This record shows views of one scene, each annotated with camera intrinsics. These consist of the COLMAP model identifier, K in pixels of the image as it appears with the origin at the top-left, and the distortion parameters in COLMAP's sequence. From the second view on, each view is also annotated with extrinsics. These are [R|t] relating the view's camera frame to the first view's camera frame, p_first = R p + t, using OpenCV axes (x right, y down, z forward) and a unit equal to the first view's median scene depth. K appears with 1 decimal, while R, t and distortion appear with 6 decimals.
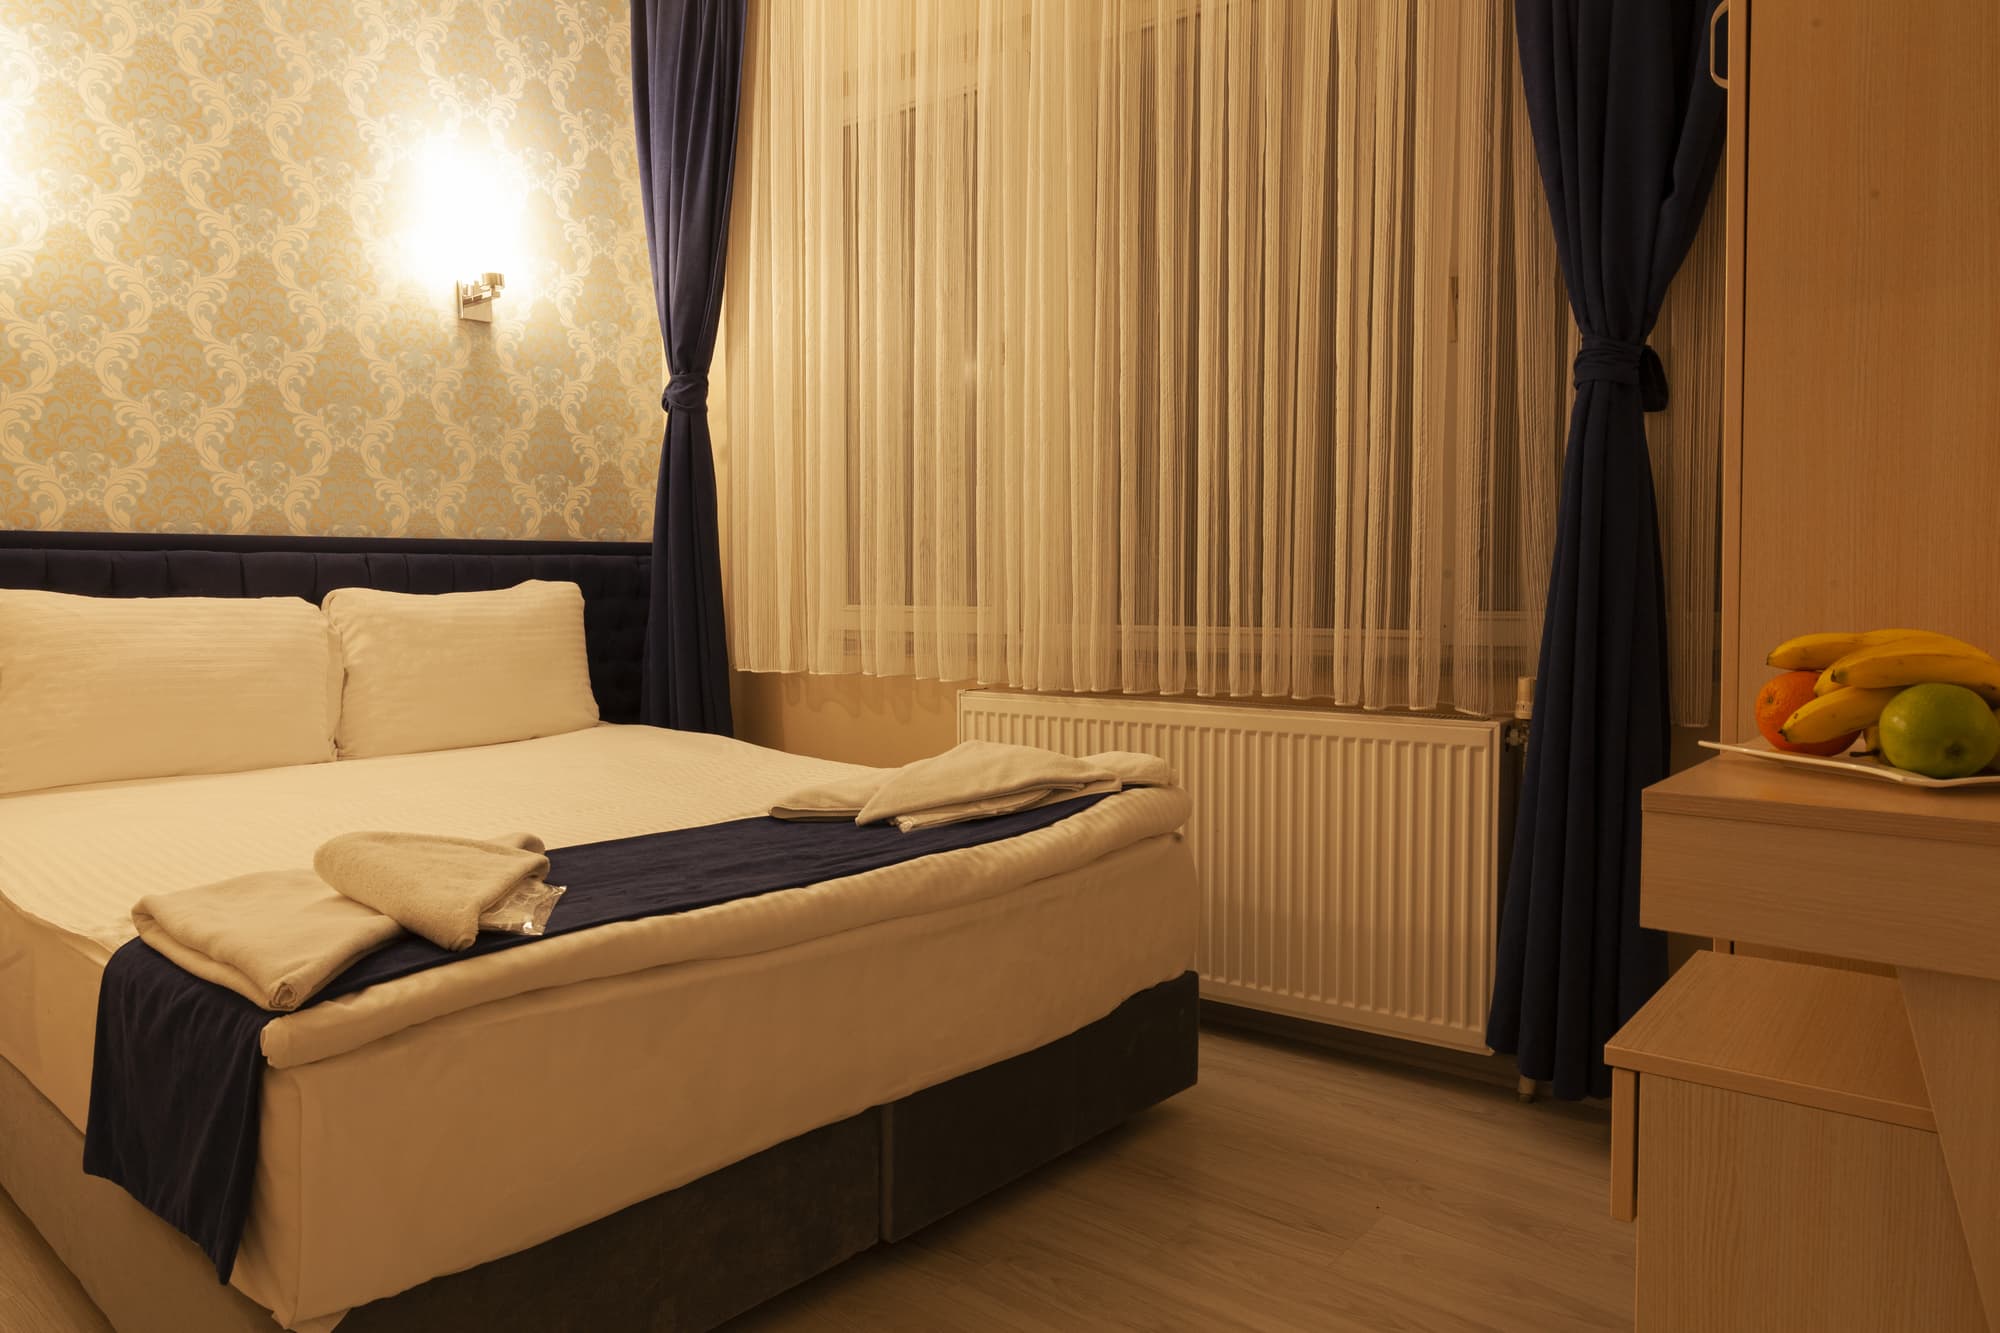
lens RADIAL K [[1313.8, 0, 1000.0], [0, 1313.8, 666.5], [0, 0, 1]] dist [0.005414, -0.000686]
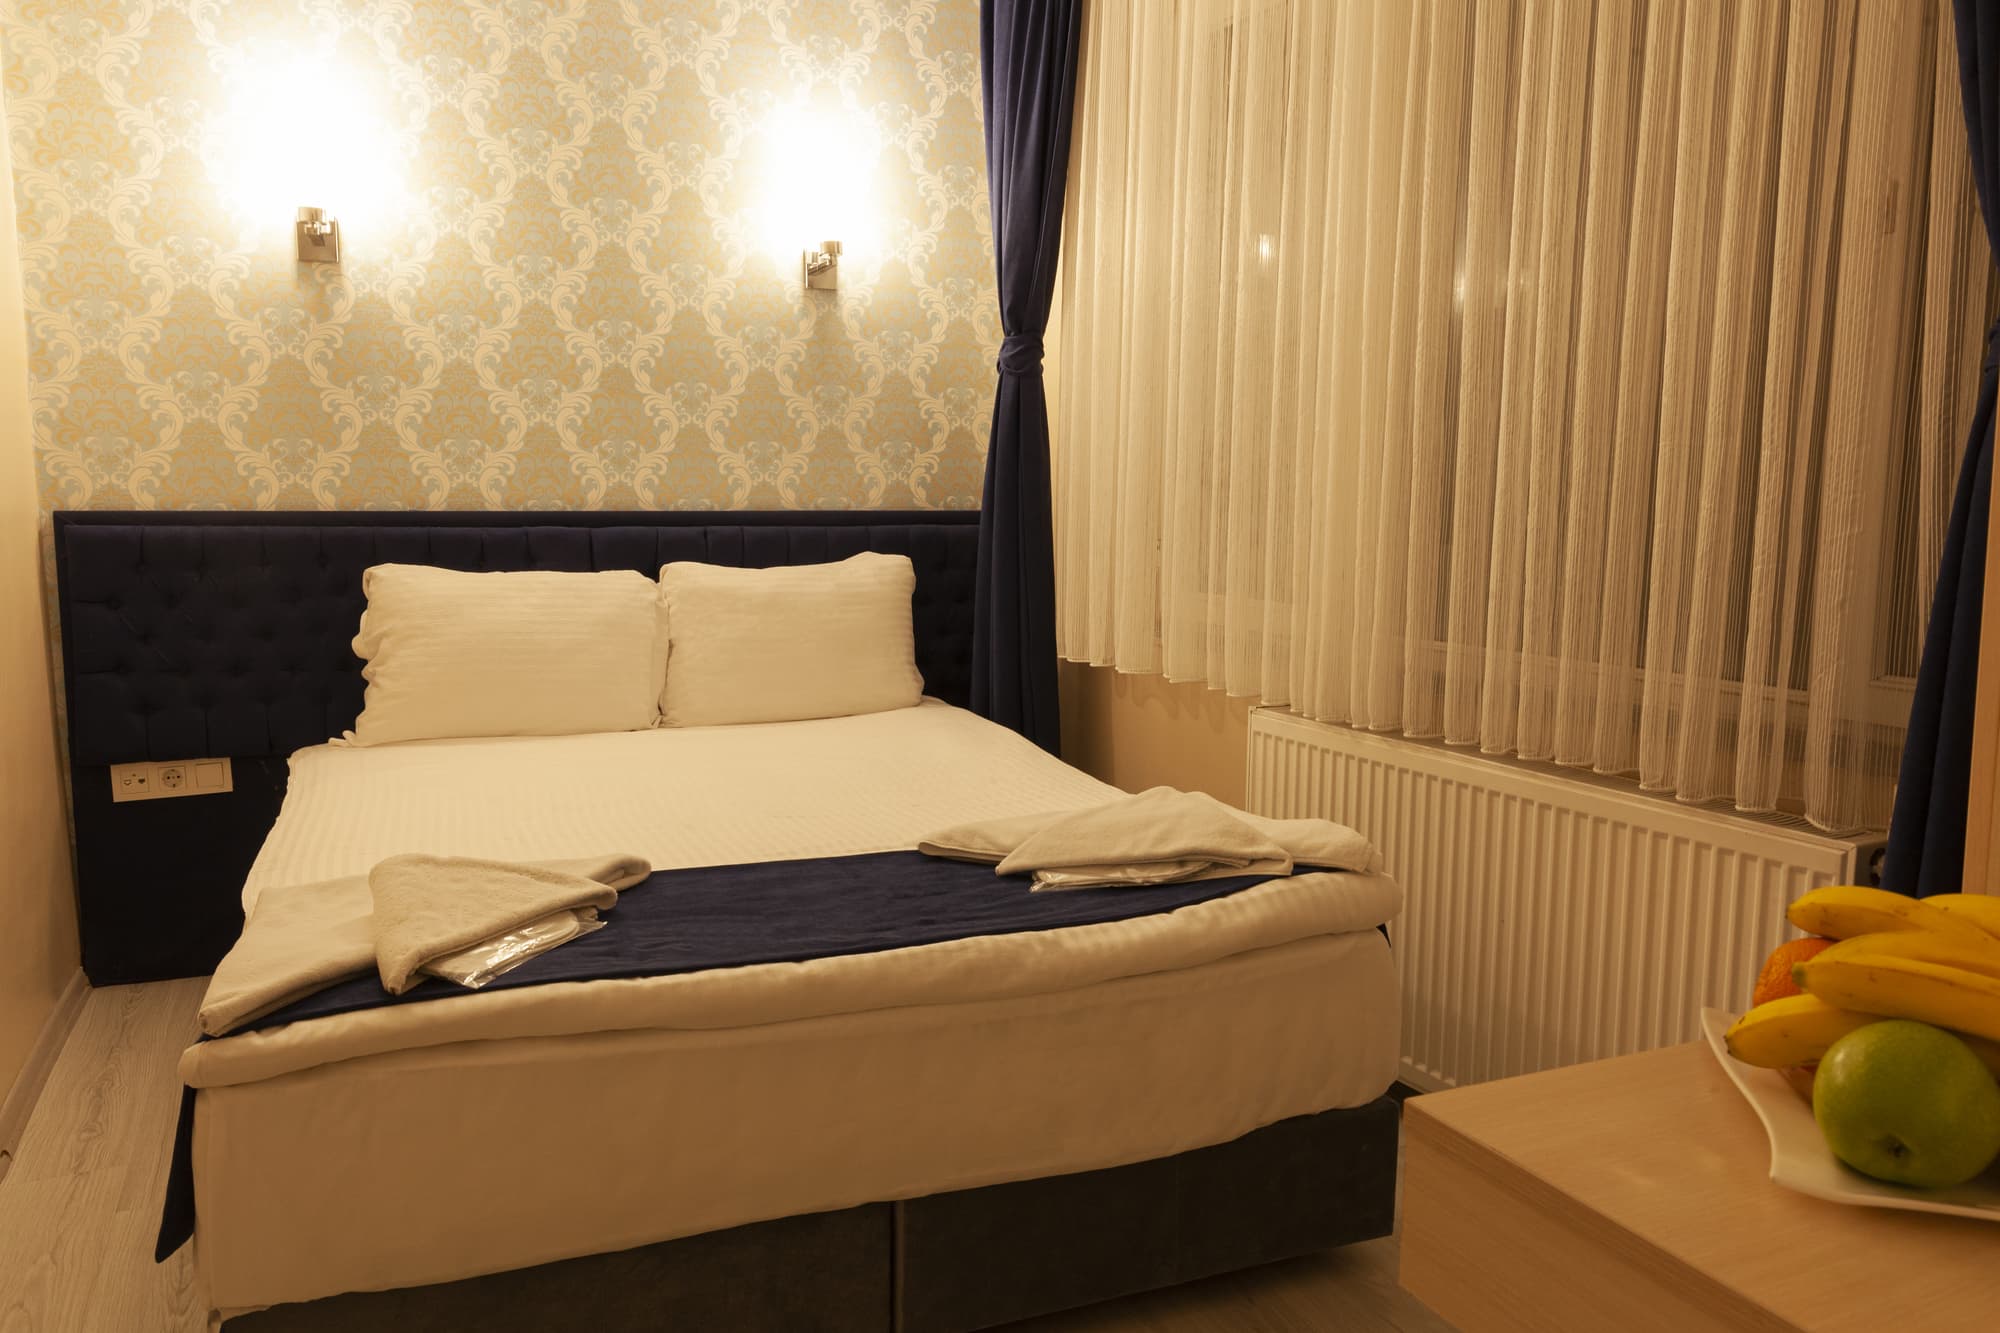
lens RADIAL K [[1431.8, 0, 1000.0], [0, 1431.8, 666.5], [0, 0, 1]] dist [0.000328, 0.001153]
pose [[0.896986, 0.070363, -0.436422, 0.237095], [-0.043416, 0.996500, 0.071428, -0.070158], [0.439921, -0.045122, 0.896902, 0.089919]]
